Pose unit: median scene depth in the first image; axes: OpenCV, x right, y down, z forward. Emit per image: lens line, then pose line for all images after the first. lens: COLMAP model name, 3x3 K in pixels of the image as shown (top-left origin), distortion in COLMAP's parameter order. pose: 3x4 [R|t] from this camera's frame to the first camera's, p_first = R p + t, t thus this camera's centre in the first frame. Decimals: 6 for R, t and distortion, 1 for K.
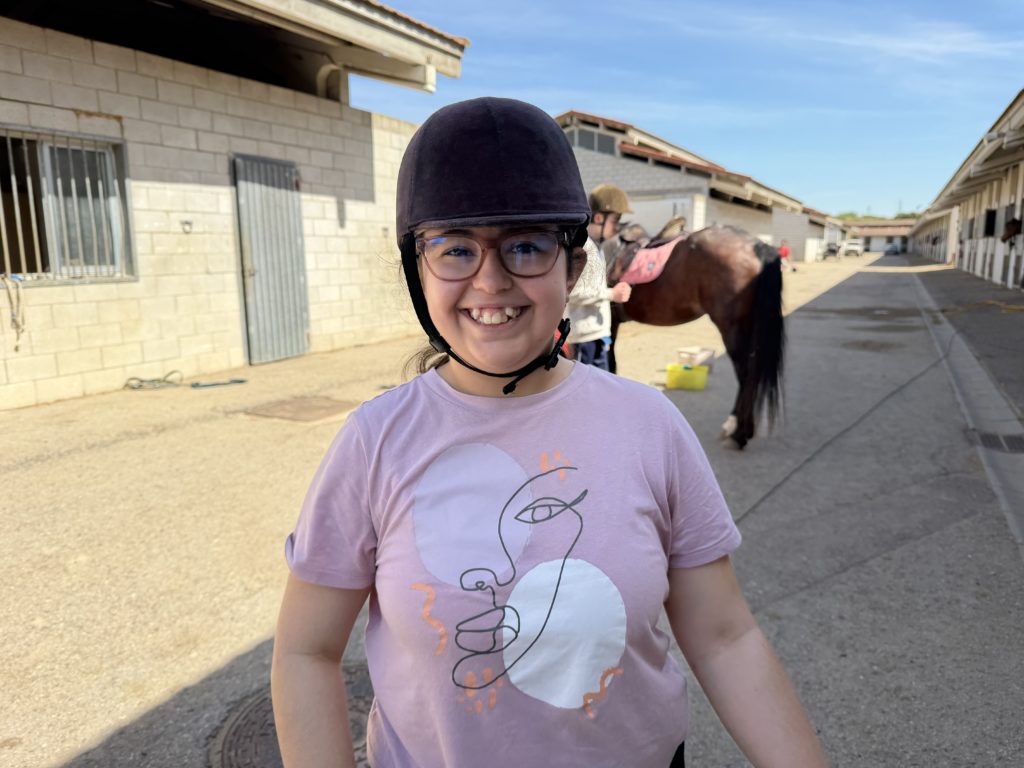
lens RADIAL K [[734.9, 0, 512.0], [0, 734.9, 384.0], [0, 0, 1]] dist [-0.005805, -0.007439]
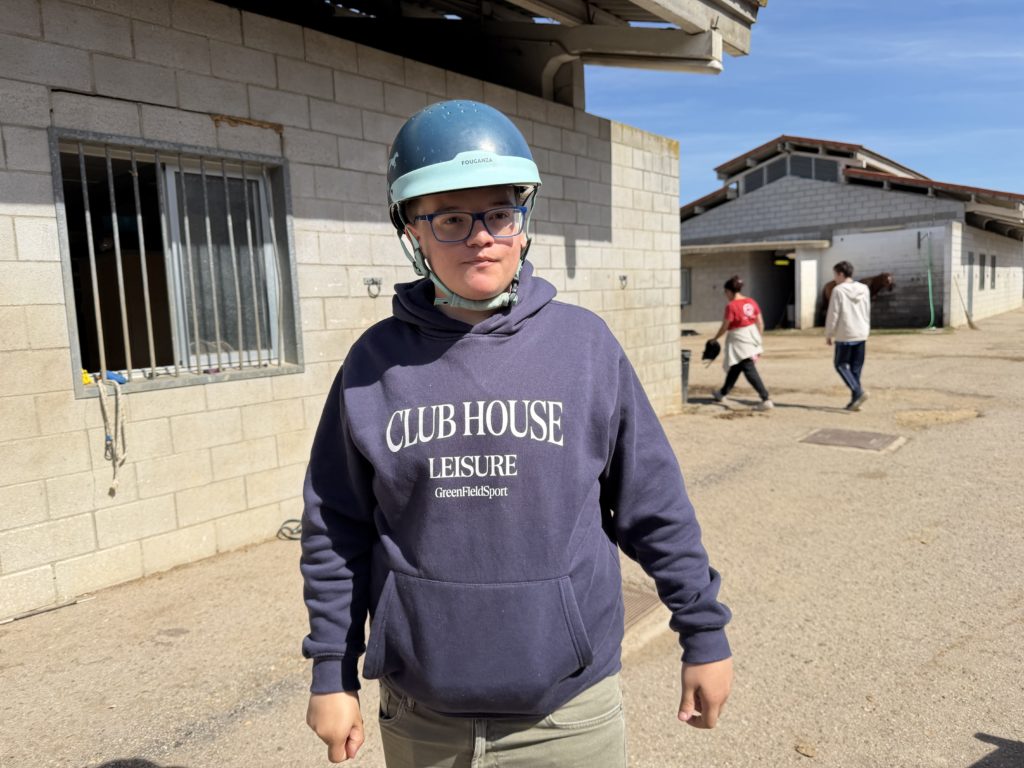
lens RADIAL K [[734.9, 0, 512.0], [0, 734.9, 384.0], [0, 0, 1]] dist [-0.005805, -0.007439]
pose [[0.973925, -0.009074, -0.226690, -0.178906], [-0.005026, 0.998092, -0.061542, -0.090099], [0.226816, 0.061076, 0.972021, 0.407398]]
